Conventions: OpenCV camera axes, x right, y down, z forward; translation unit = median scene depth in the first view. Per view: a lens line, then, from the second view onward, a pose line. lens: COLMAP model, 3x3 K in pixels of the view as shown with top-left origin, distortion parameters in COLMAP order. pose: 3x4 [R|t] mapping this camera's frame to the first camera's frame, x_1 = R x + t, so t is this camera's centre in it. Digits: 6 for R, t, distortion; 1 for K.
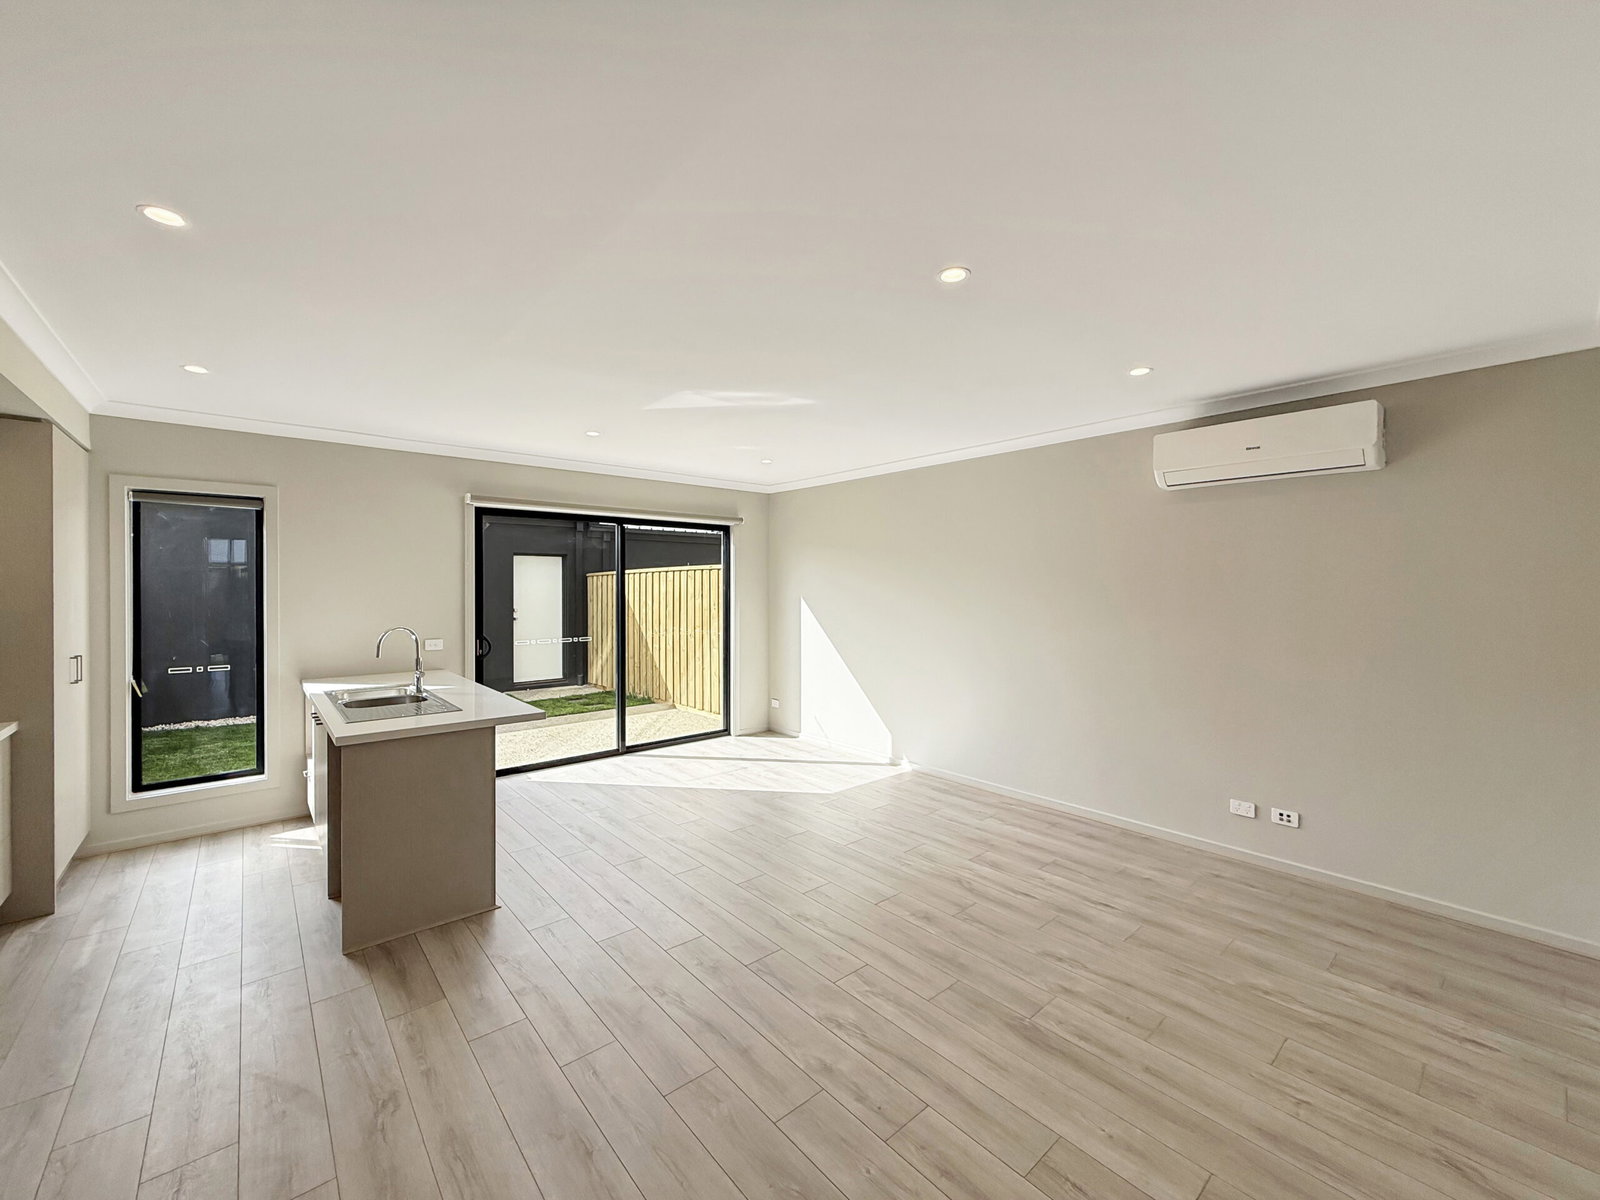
lens RADIAL K [[663.3, 0, 798.8], [0, 663.3, 591.6], [0, 0, 1]] dist [-0.003390, -0.000030]
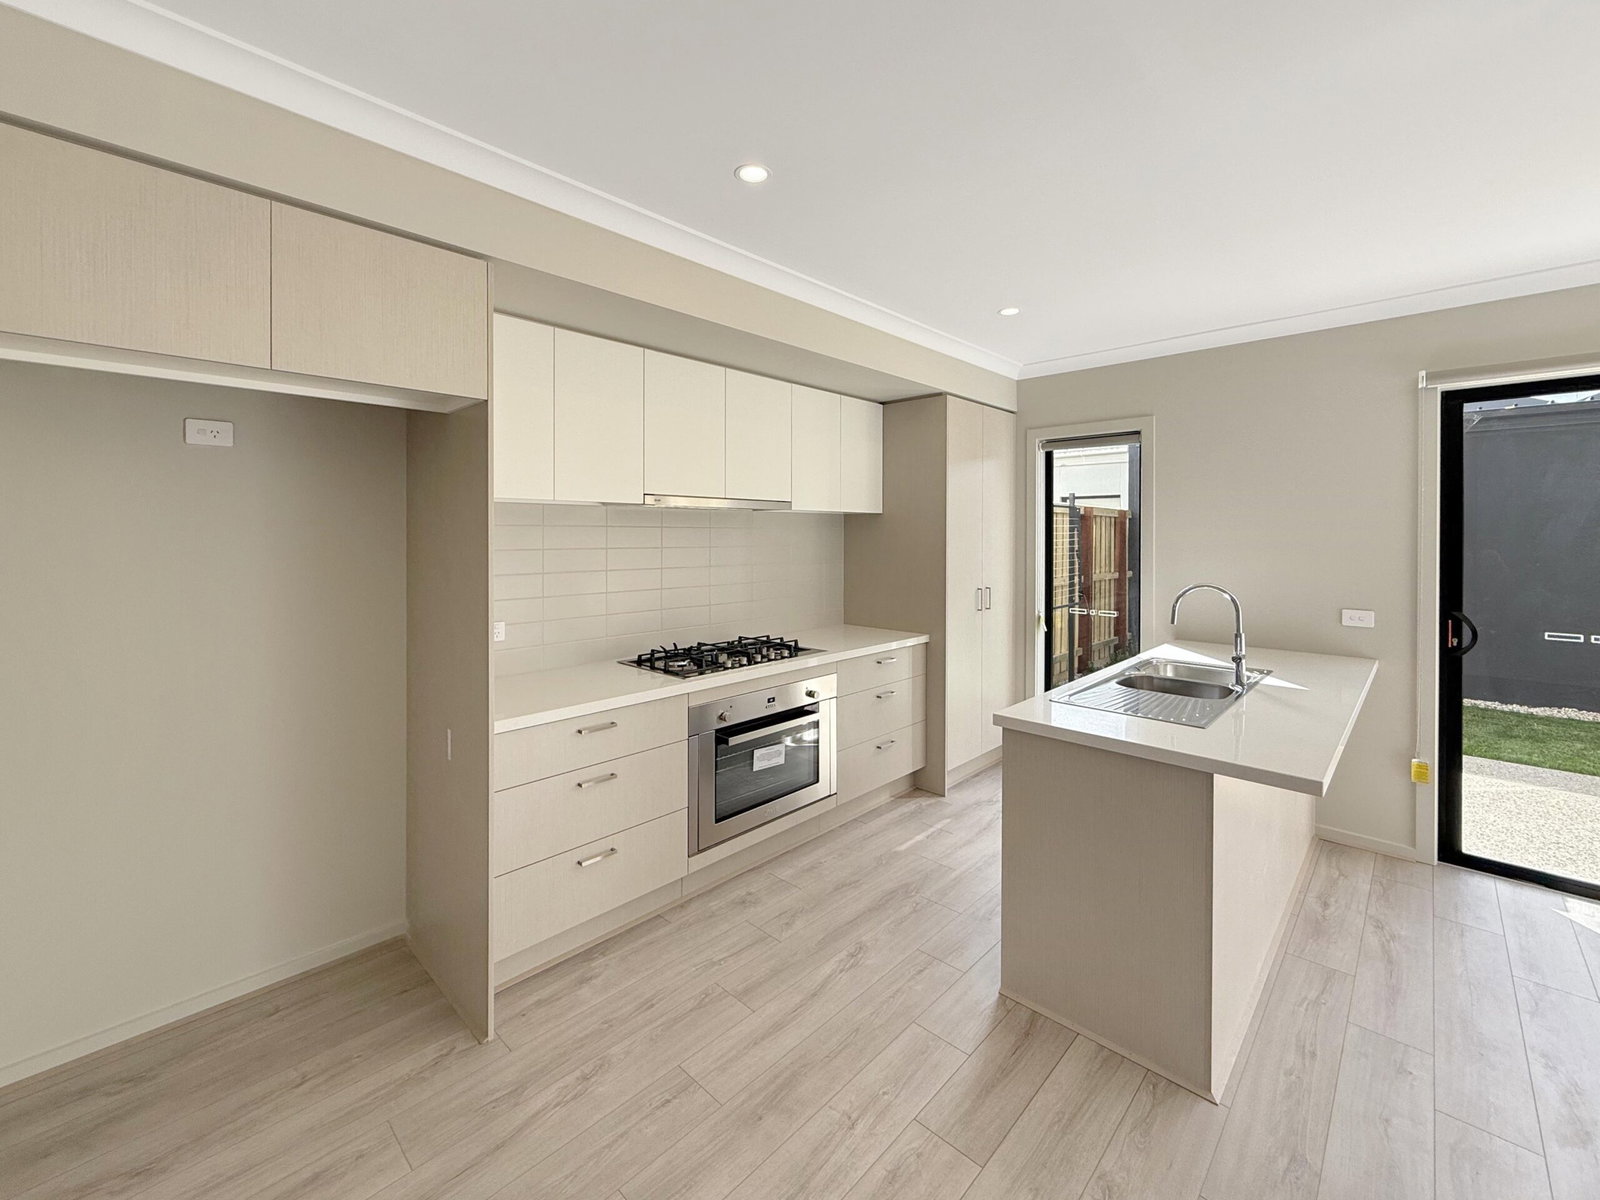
lens RADIAL K [[663.3, 0, 778.0], [0, 663.3, 535.7], [0, 0, 1]] dist [-0.003390, -0.000030]
pose [[0.092930, 0.000014, -0.995673, 0.047413], [-0.012311, 0.999924, -0.001135, 0.009476], [0.995597, 0.012363, 0.092923, 0.467126]]
